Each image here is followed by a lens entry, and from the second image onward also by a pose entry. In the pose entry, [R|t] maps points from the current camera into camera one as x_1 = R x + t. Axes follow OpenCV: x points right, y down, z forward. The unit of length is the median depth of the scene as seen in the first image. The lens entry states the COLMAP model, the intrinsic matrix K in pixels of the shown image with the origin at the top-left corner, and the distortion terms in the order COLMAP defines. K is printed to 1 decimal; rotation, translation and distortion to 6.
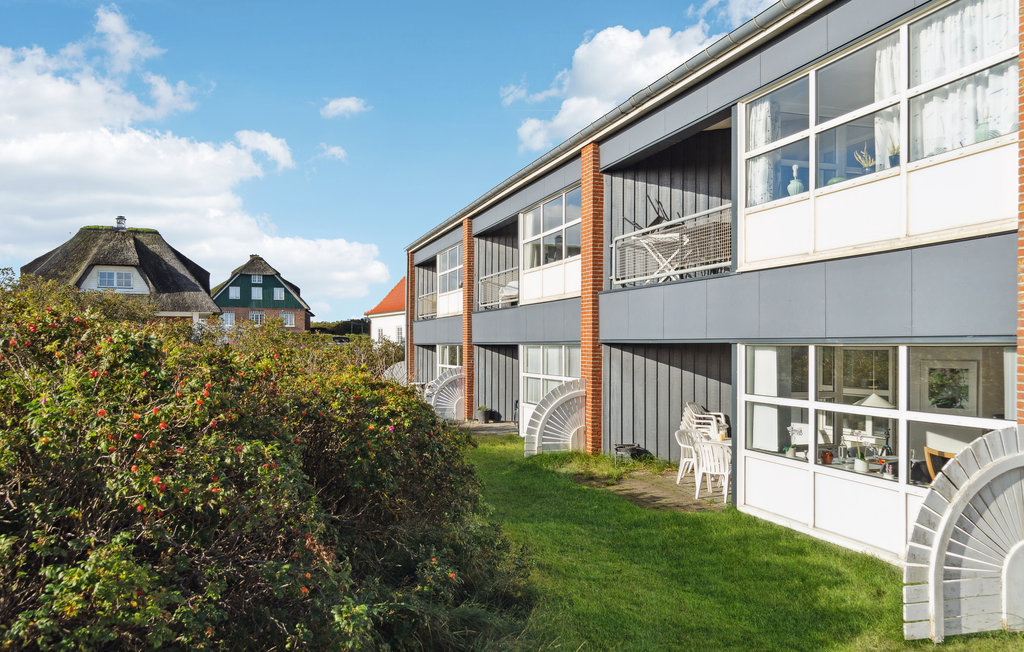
lens RADIAL K [[815.3, 0, 512.0], [0, 815.3, 326.0], [0, 0, 1]] dist [0.029908, -0.001631]
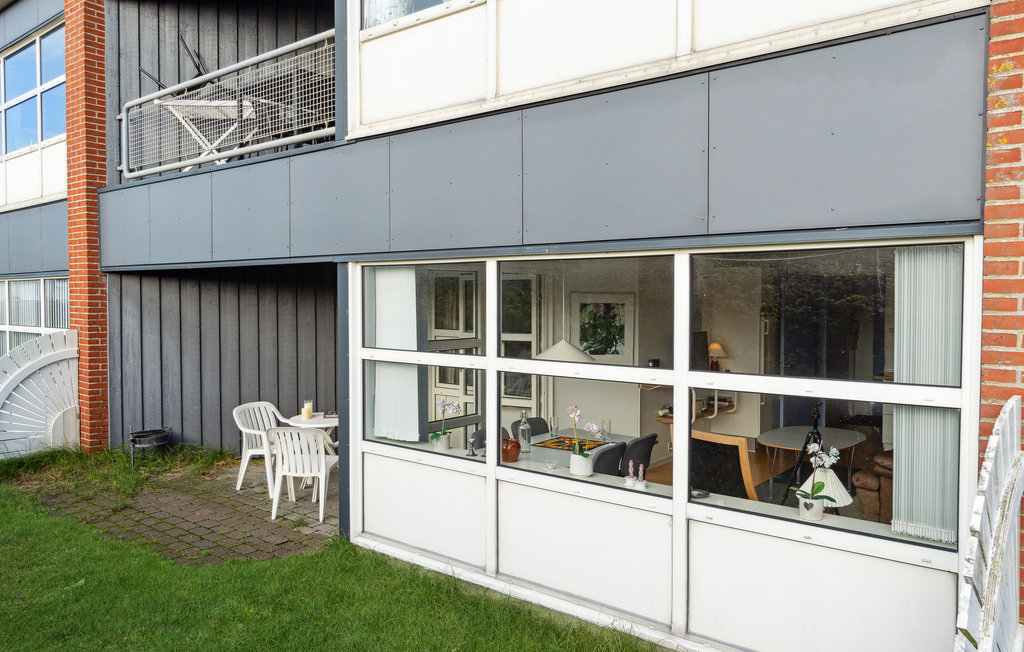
lens RADIAL K [[759.7, 0, 512.0], [0, 759.7, 326.0], [0, 0, 1]] dist [-0.001517, -0.000512]
pose [[0.840471, -0.023797, 0.541334, 0.073931], [-0.011094, 0.998070, 0.061099, 0.030622], [-0.541743, -0.057358, 0.838585, 0.451685]]
